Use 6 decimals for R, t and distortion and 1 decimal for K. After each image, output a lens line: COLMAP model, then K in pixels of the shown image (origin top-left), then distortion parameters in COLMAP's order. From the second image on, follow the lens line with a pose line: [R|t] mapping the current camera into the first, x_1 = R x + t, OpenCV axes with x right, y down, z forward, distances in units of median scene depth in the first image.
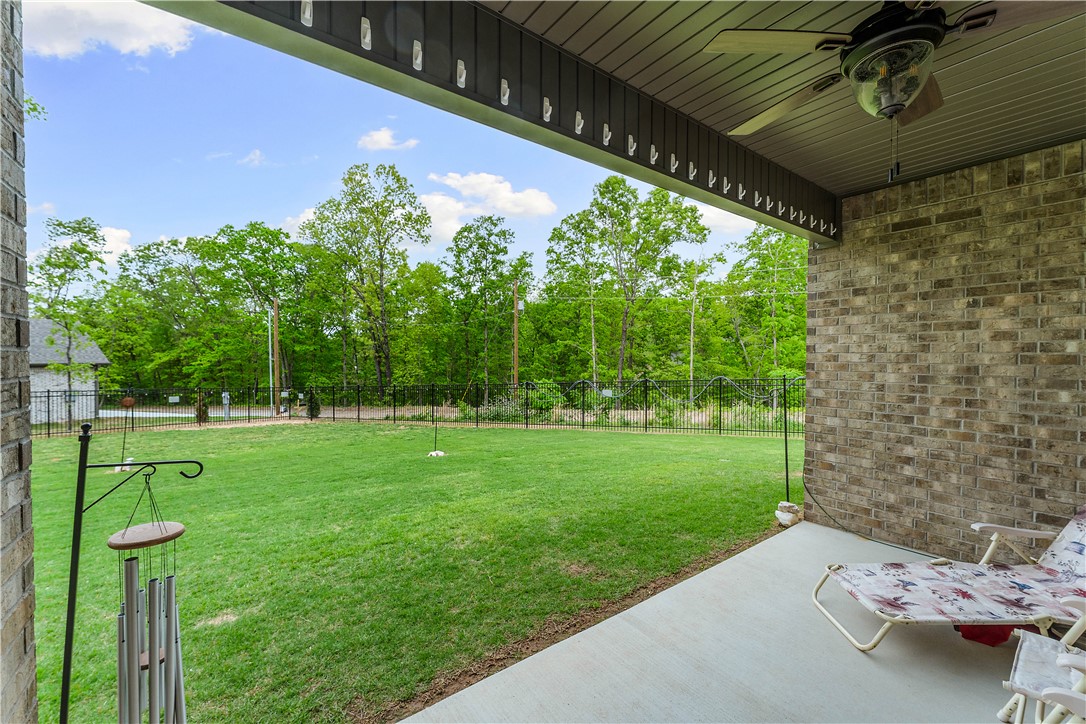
lens RADIAL K [[439.7, 0, 542.8], [0, 439.7, 359.4], [0, 0, 1]] dist [-0.003386, -0.000096]
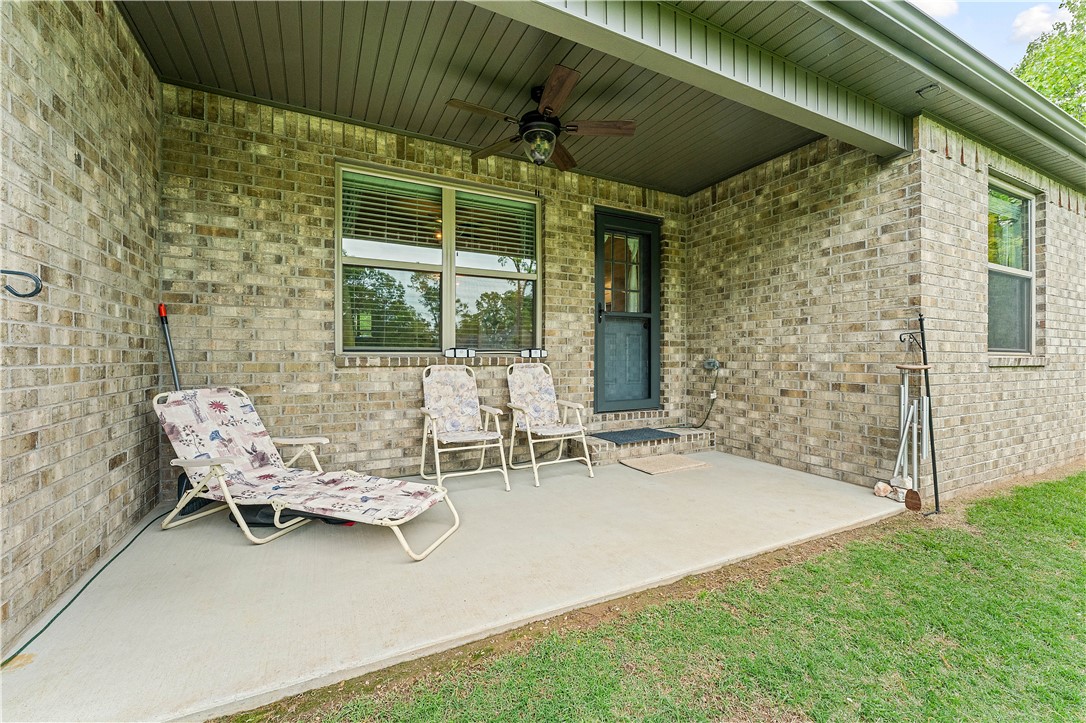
lens RADIAL K [[439.7, 0, 538.5], [0, 439.7, 357.5], [0, 0, 1]] dist [-0.003386, -0.000096]
pose [[-0.983728, -0.004950, 0.179596, 0.273474], [-0.003538, 0.999960, 0.008180, 0.182618], [-0.179630, 0.007412, -0.983706, 1.866912]]
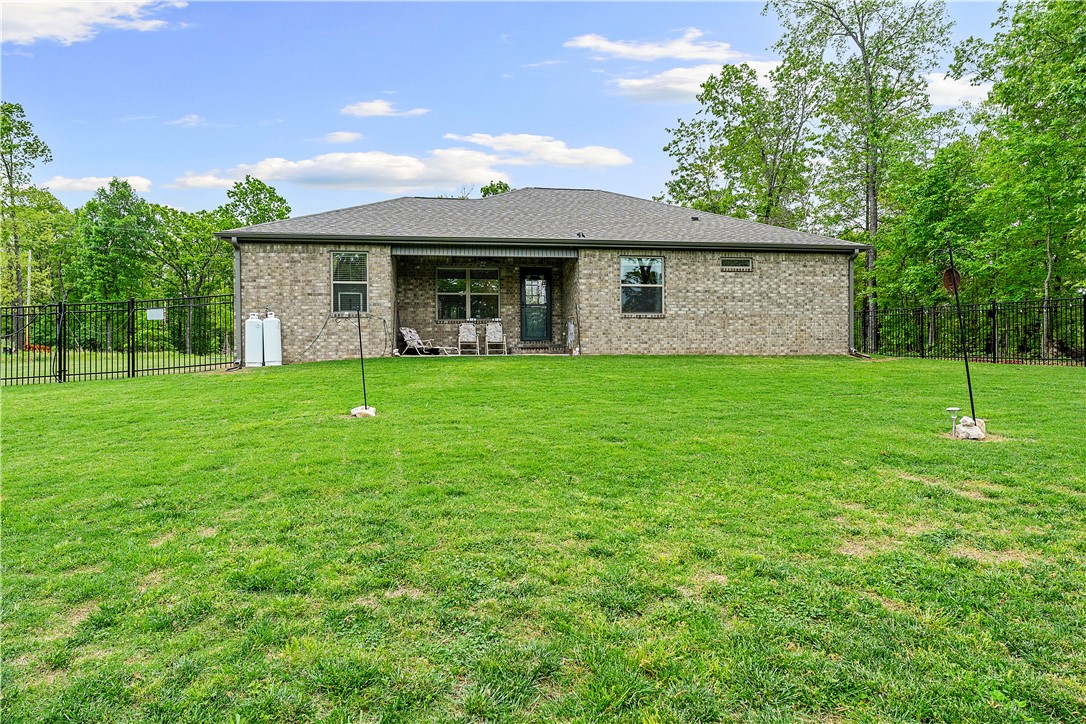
lens RADIAL K [[640.6, 0, 544.4], [0, 640.6, 365.0], [0, 0, 1]] dist [0.006080, 0.001153]
pose [[-0.881080, 0.004748, 0.472944, -2.869556], [0.009256, 0.999931, 0.007205, 0.590022], [-0.472877, 0.010726, -0.881063, 5.822741]]
